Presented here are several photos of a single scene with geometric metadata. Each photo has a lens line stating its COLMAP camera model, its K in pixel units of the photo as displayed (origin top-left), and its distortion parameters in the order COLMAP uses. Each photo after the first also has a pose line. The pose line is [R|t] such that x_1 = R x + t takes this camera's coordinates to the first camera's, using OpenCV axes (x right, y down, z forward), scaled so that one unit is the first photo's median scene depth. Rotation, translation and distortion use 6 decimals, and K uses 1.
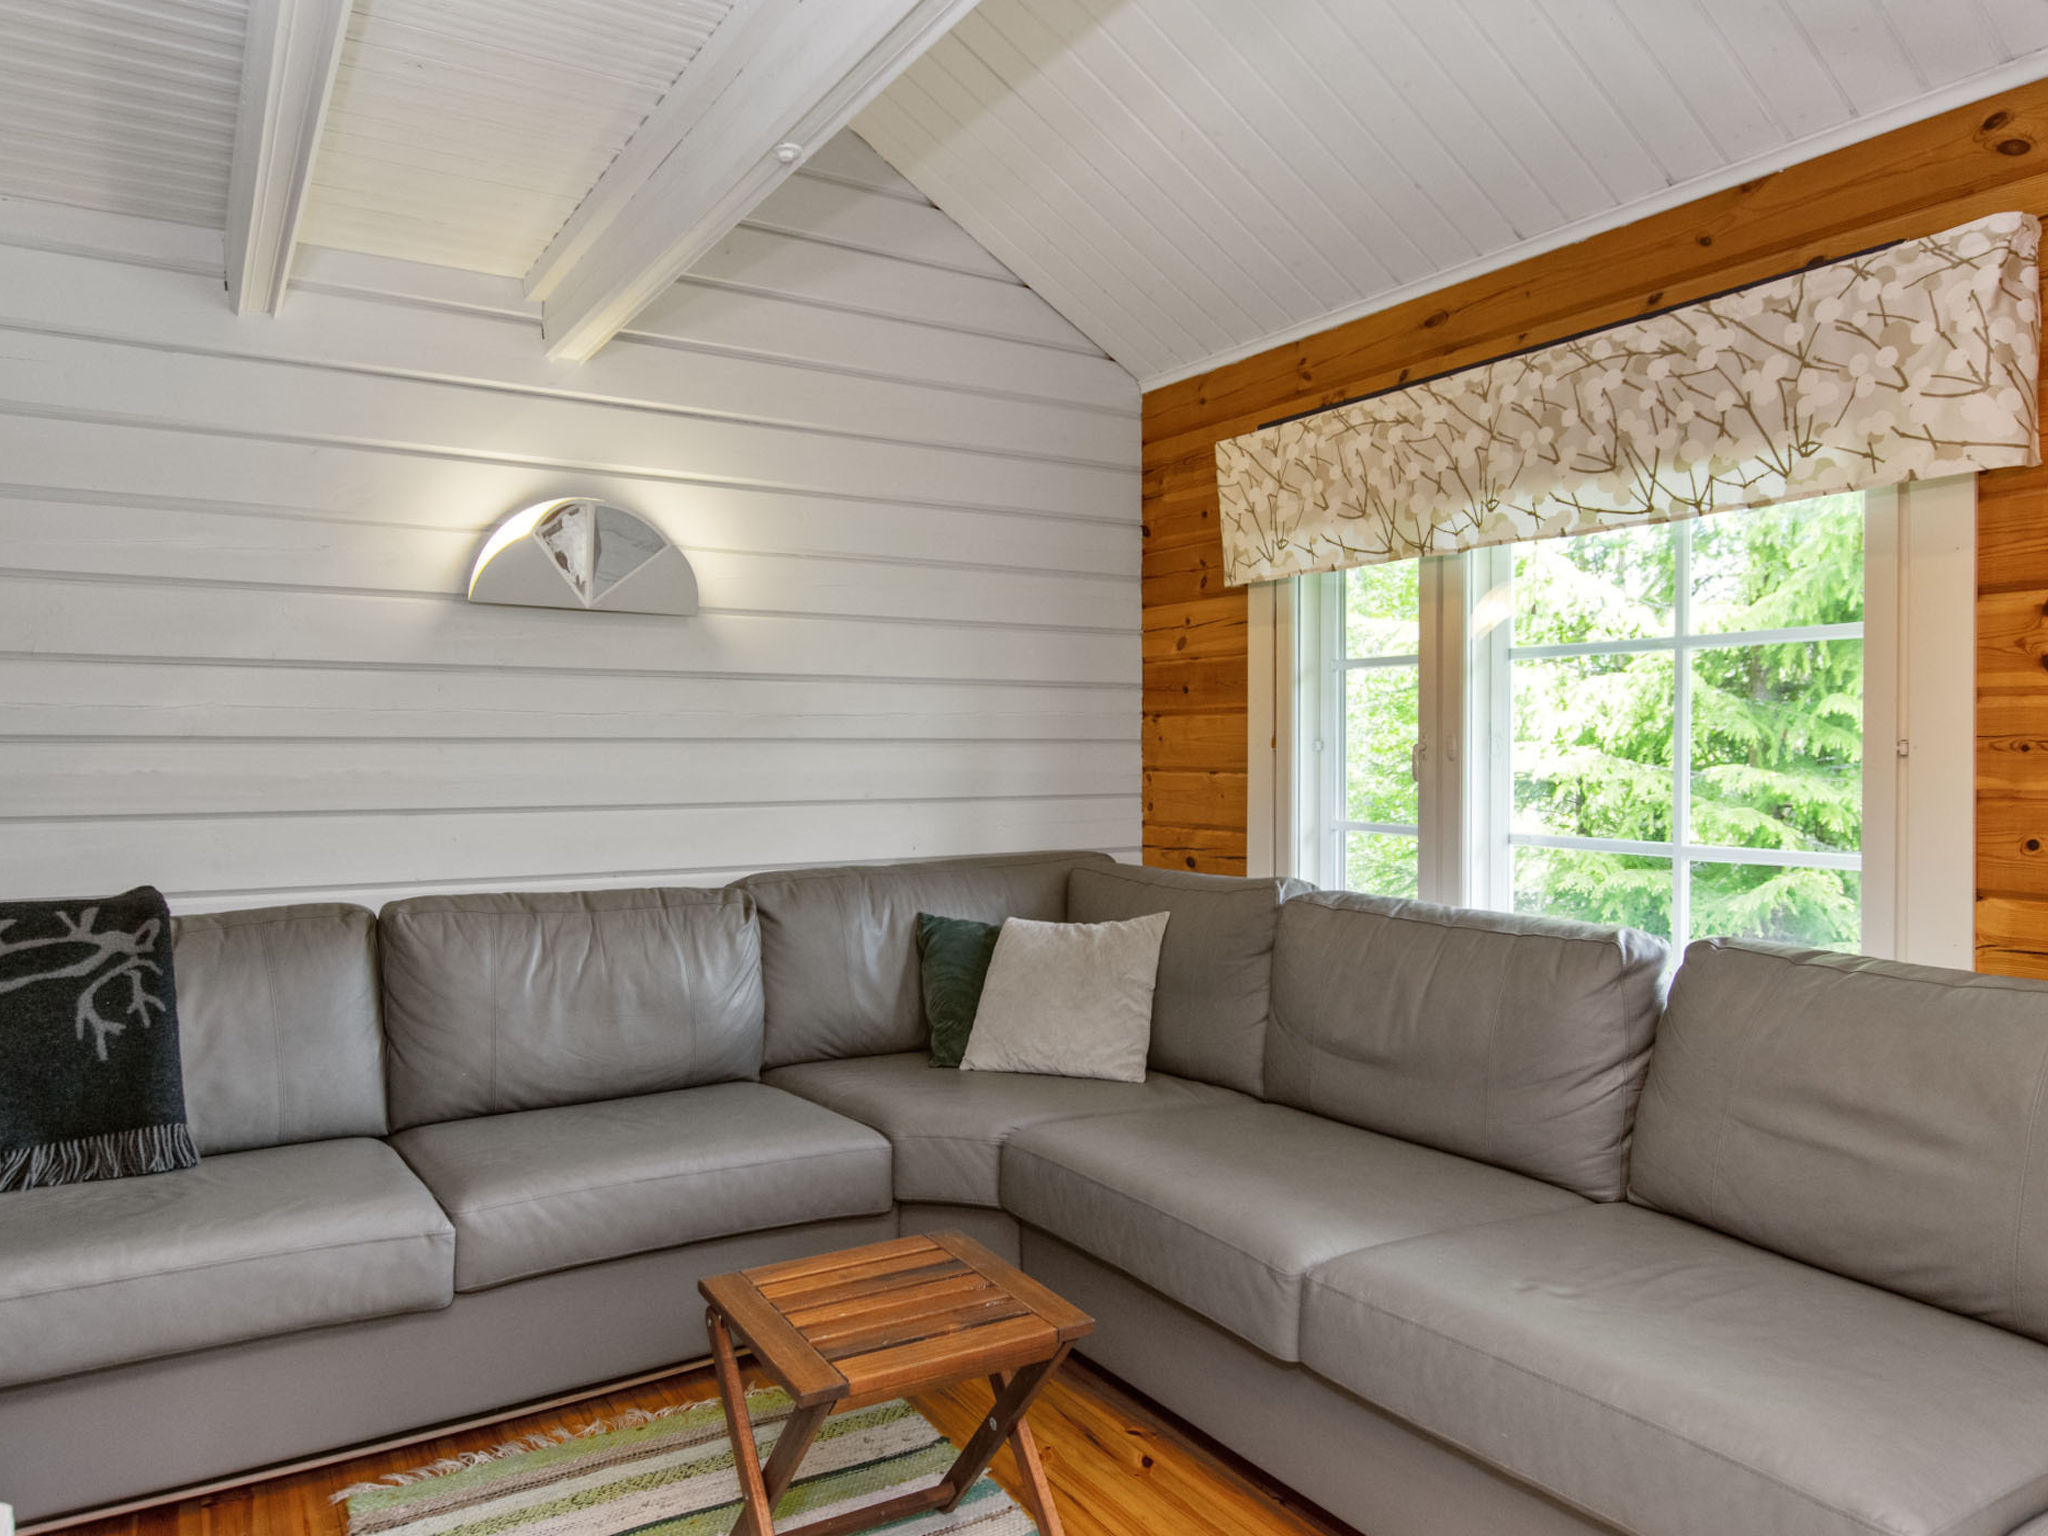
lens RADIAL K [[1380.3, 0, 1038.3], [0, 1380.3, 769.1], [0, 0, 1]] dist [0.004295, 0.002712]
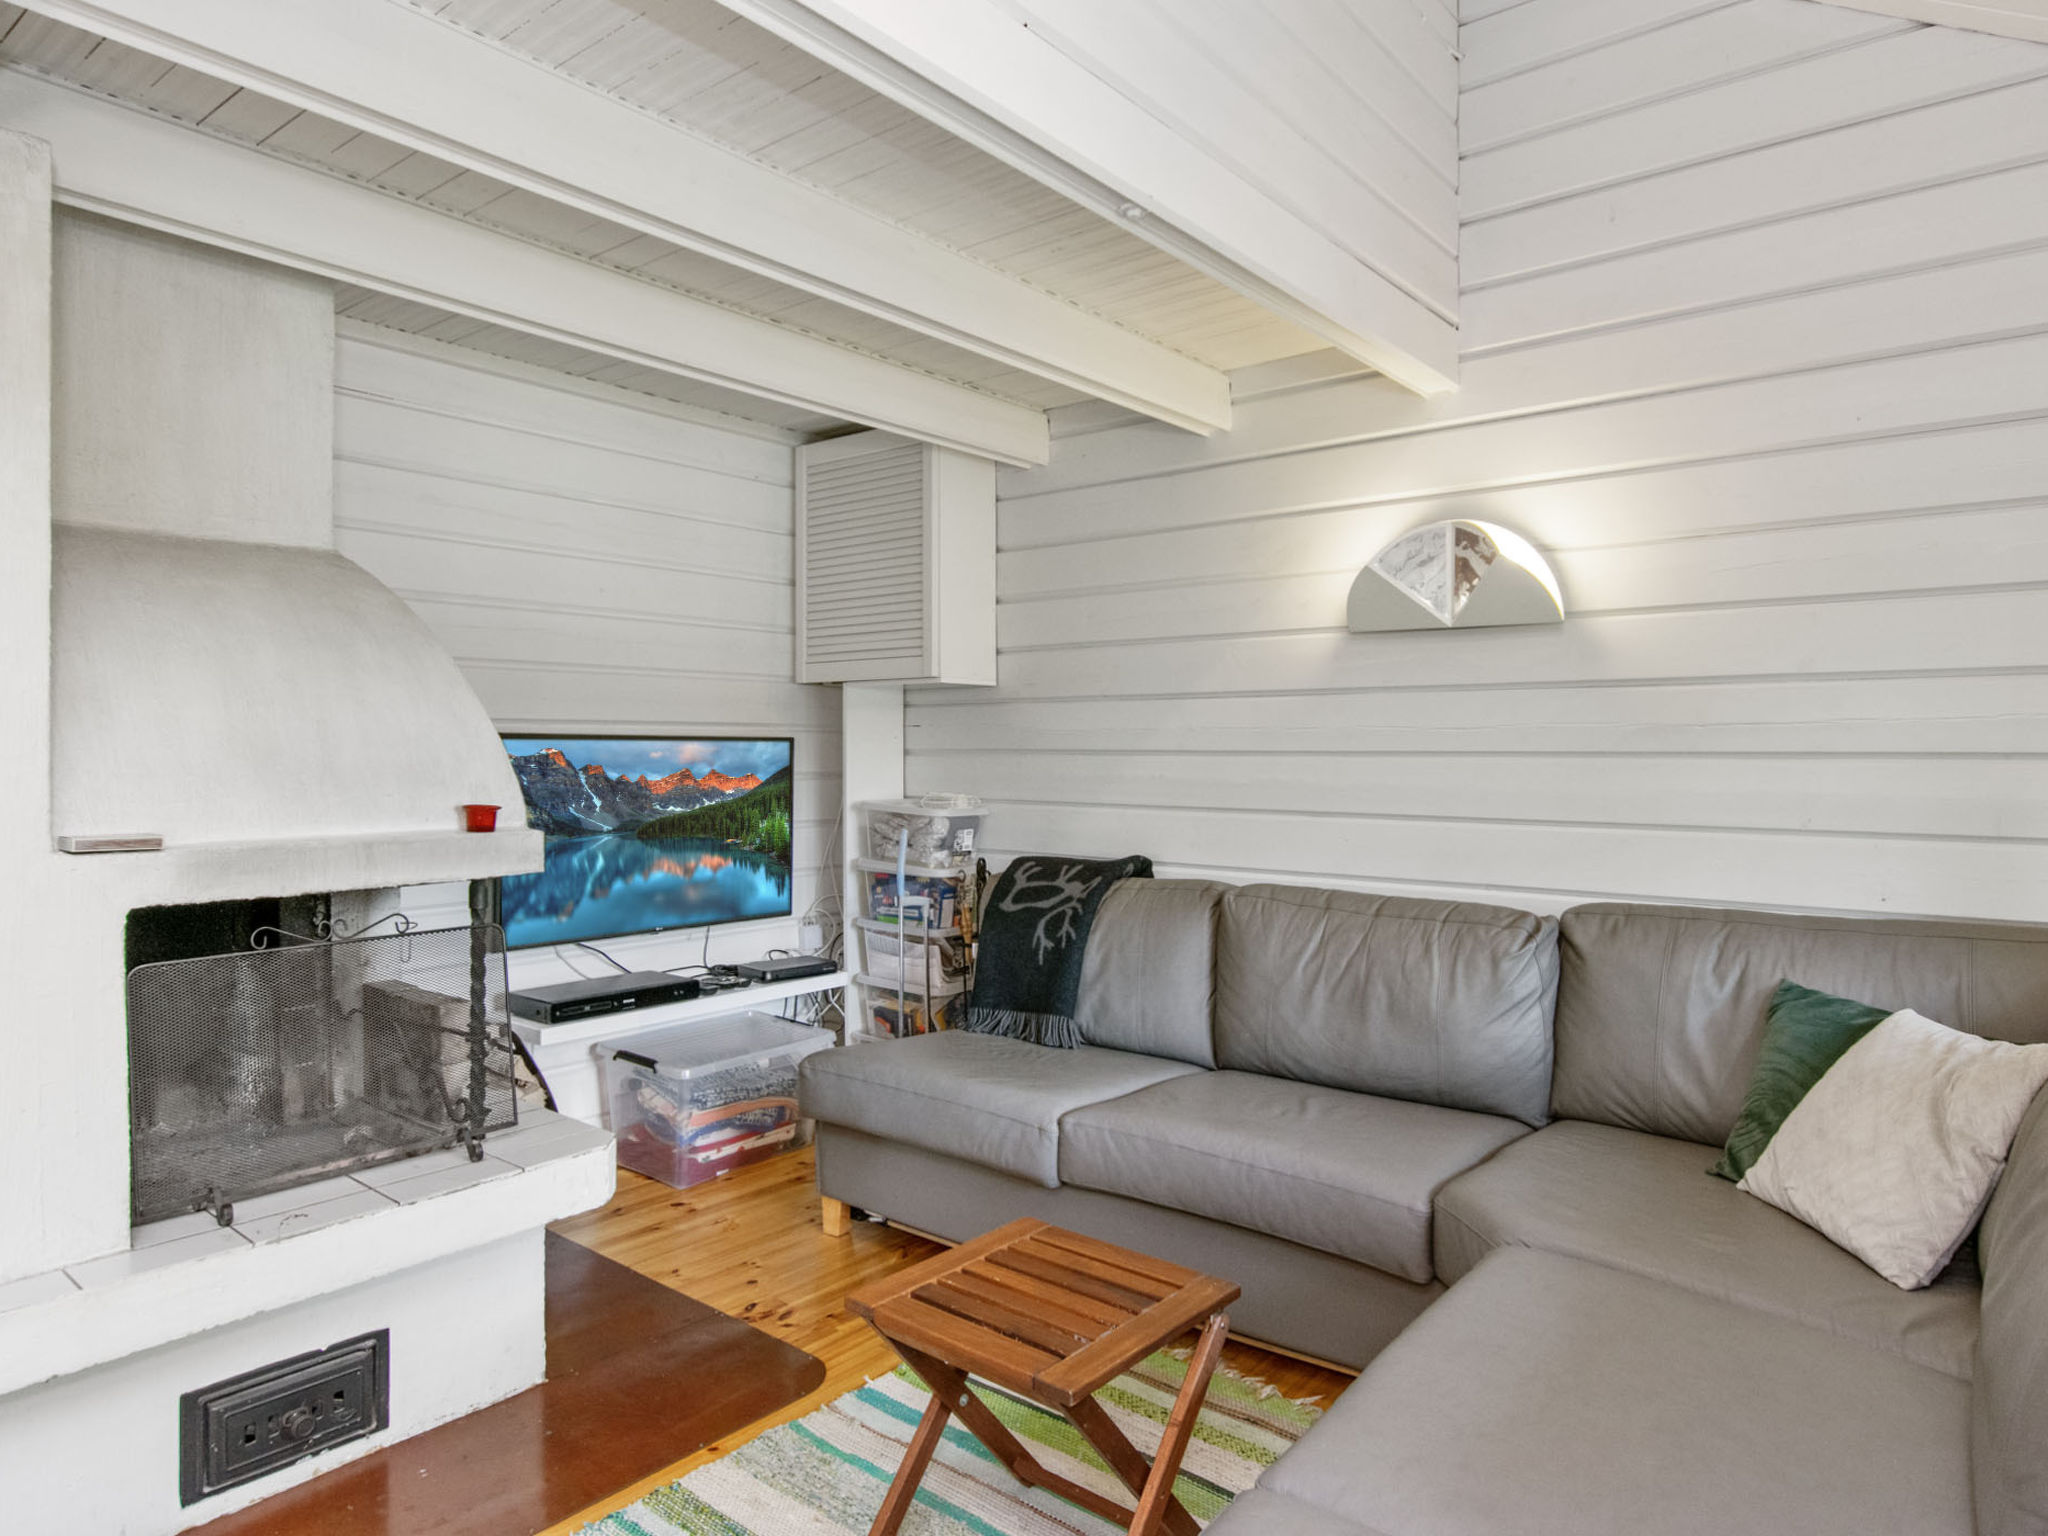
lens RADIAL K [[1257.9, 0, 1030.8], [0, 1257.9, 753.9], [0, 0, 1]] dist [-0.002000, 0.000711]
pose [[0.326930, -0.002393, -0.945046, 0.464381], [-0.022108, 0.999704, -0.010180, -0.004162], [0.944790, 0.024221, 0.326780, 0.401936]]
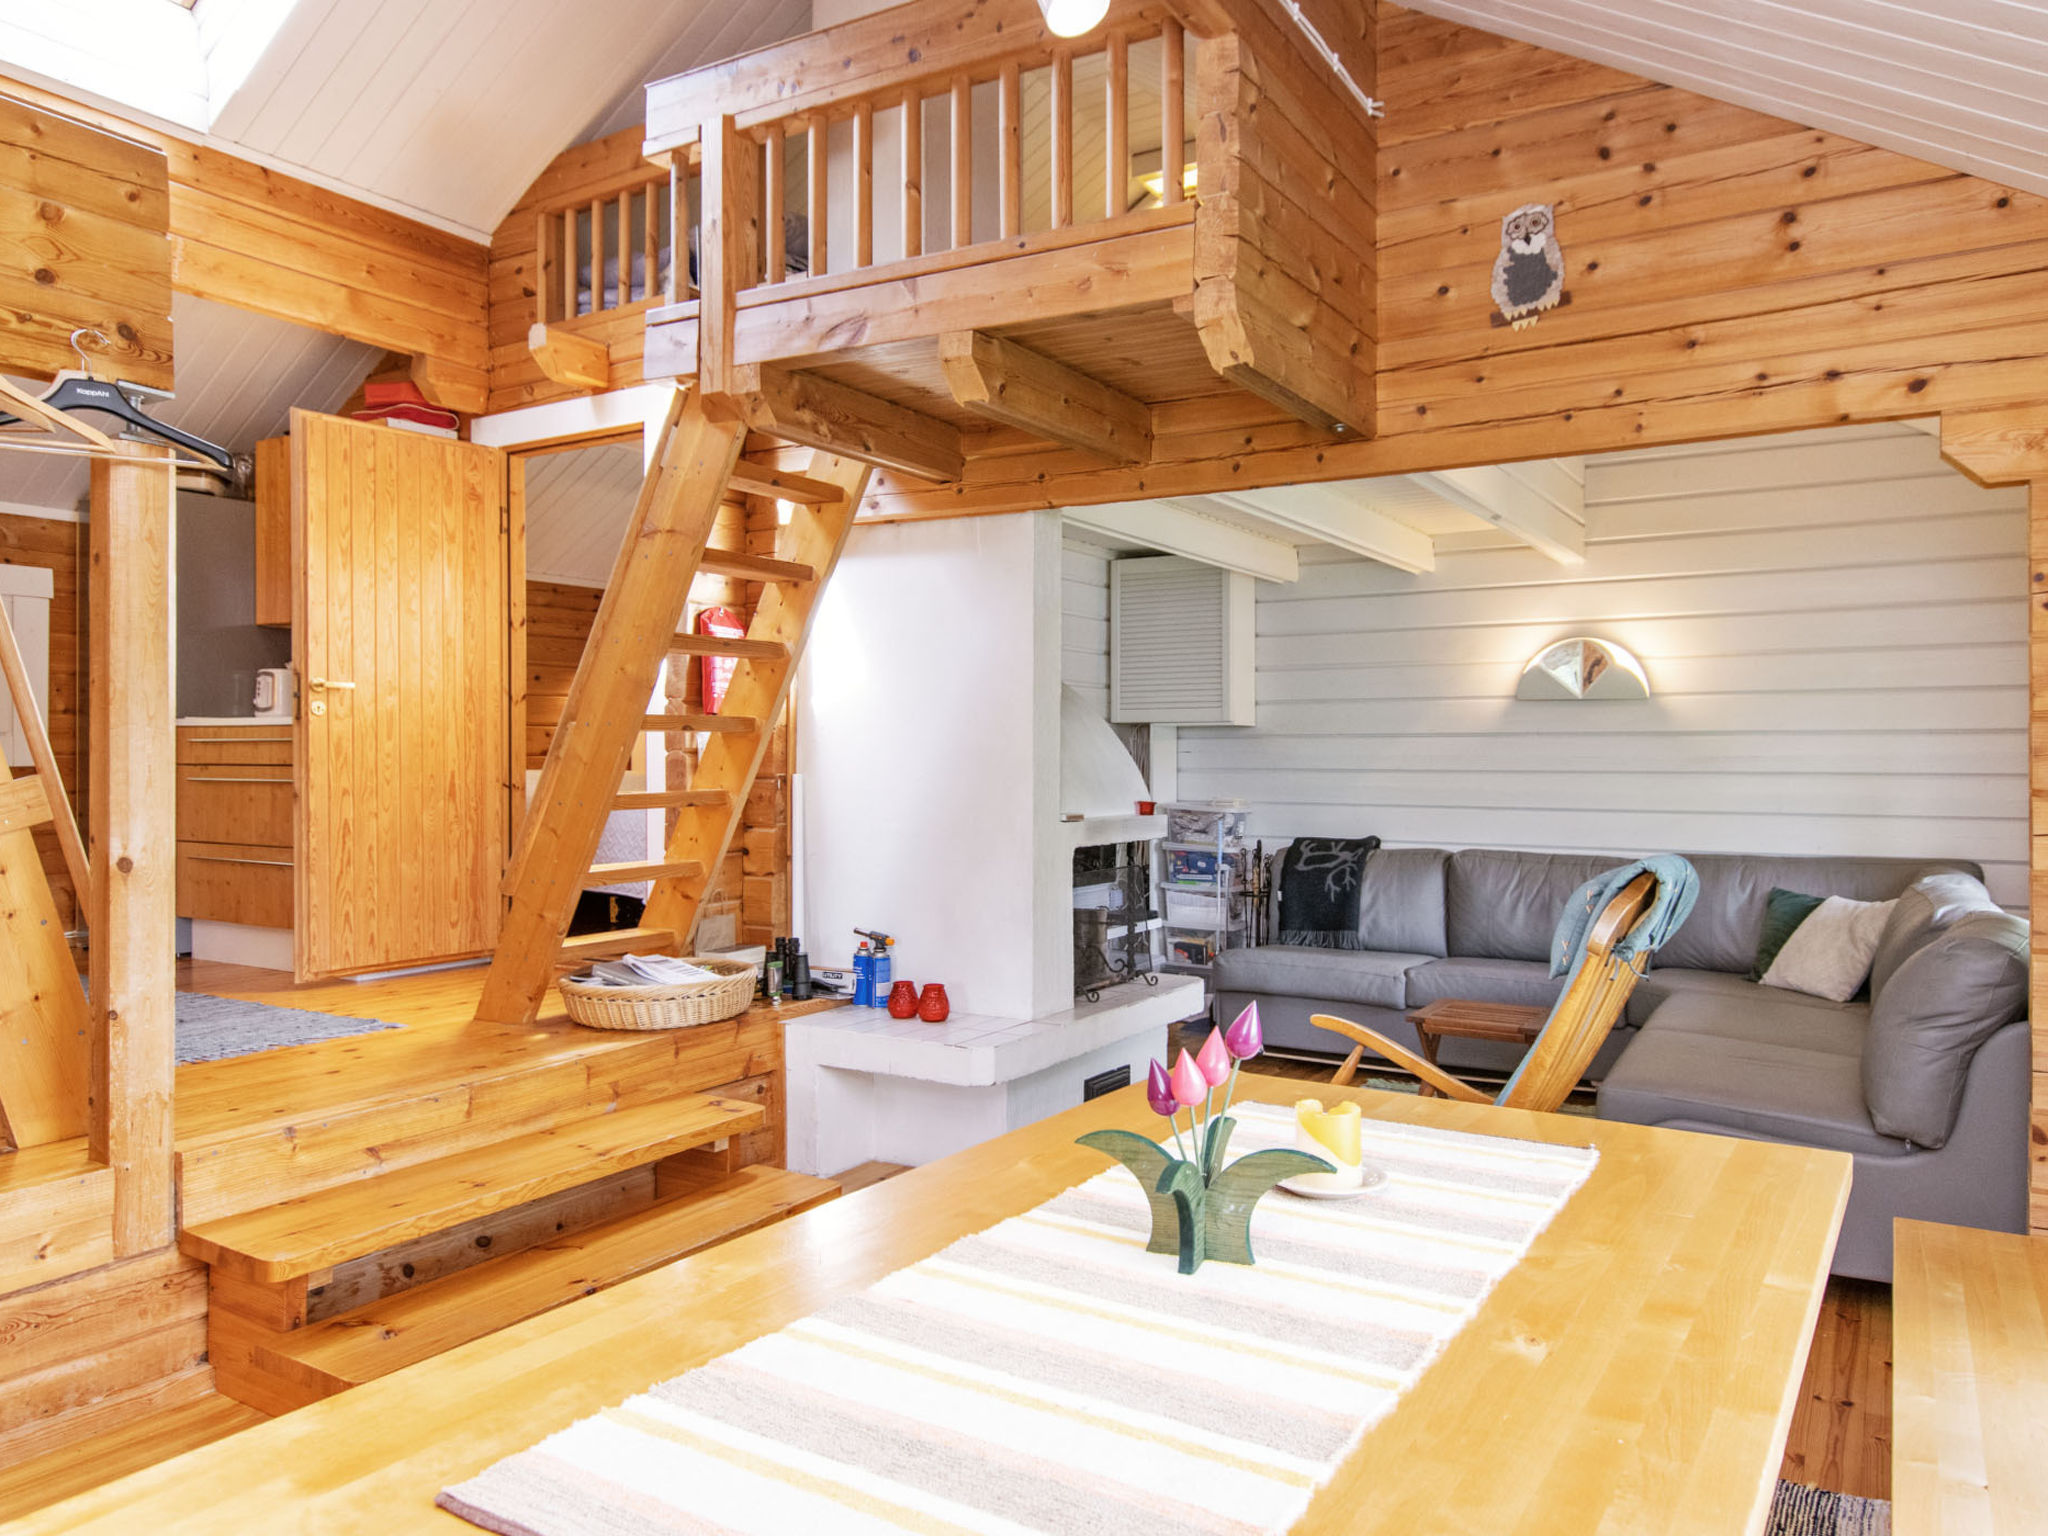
lens RADIAL K [[1423.5, 0, 1024.0], [0, 1423.5, 768.0], [0, 0, 1]] dist [0.003378, -0.002147]
pose [[0.445743, 0.001280, -0.895160, 1.015195], [-0.021966, 0.999713, -0.009509, 0.006293], [0.894891, 0.023902, 0.445644, -0.473401]]
